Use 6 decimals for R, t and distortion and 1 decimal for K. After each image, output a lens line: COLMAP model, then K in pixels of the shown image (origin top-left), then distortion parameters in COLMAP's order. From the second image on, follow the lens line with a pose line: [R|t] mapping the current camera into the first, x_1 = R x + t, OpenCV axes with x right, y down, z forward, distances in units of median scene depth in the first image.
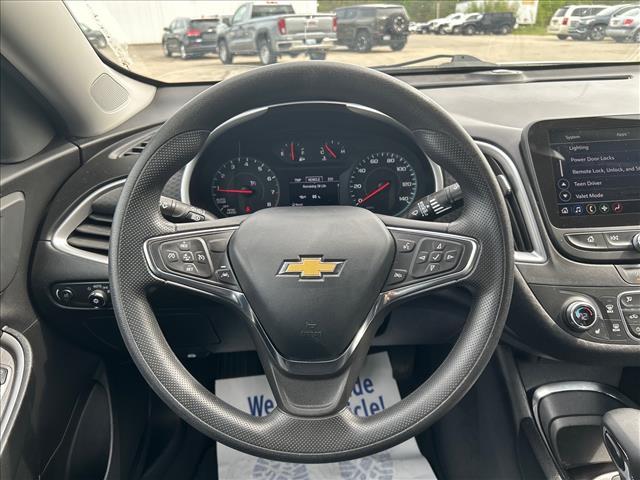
lens RADIAL K [[480.6, 0, 322.2], [0, 480.6, 238.0], [0, 0, 1]] dist [0.013290, -0.019077]
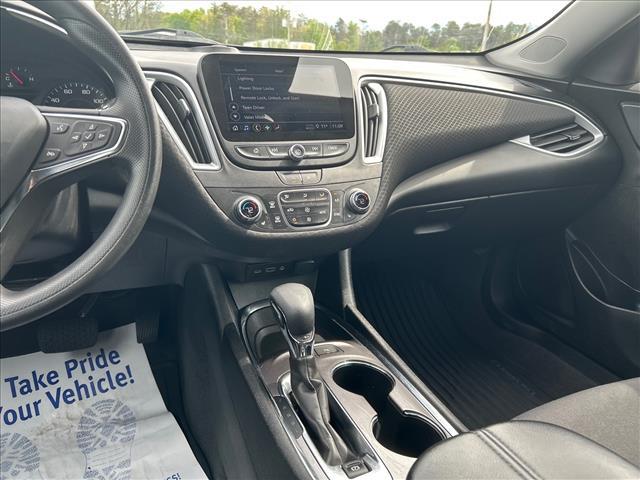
lens RADIAL K [[480.6, 0, 319.9], [0, 480.6, 236.0], [0, 0, 1]] dist [0.013290, -0.019077]
pose [[0.922781, -0.047968, 0.382327, 0.195611], [0.074842, 0.995637, -0.055722, 0.243038], [-0.377986, 0.080033, 0.922345, -0.123127]]
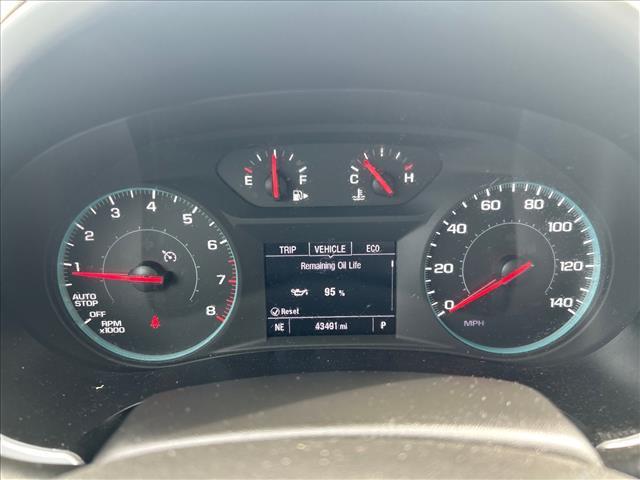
lens RADIAL K [[480.6, 0, 319.2], [0, 480.6, 238.9], [0, 0, 1]] dist [0.013290, -0.019077]
pose [[0.999788, 0.018538, 0.008972, -0.029690], [-0.017822, 0.997086, -0.074180, -0.102092], [-0.010321, 0.074004, 0.997205, 0.623443]]
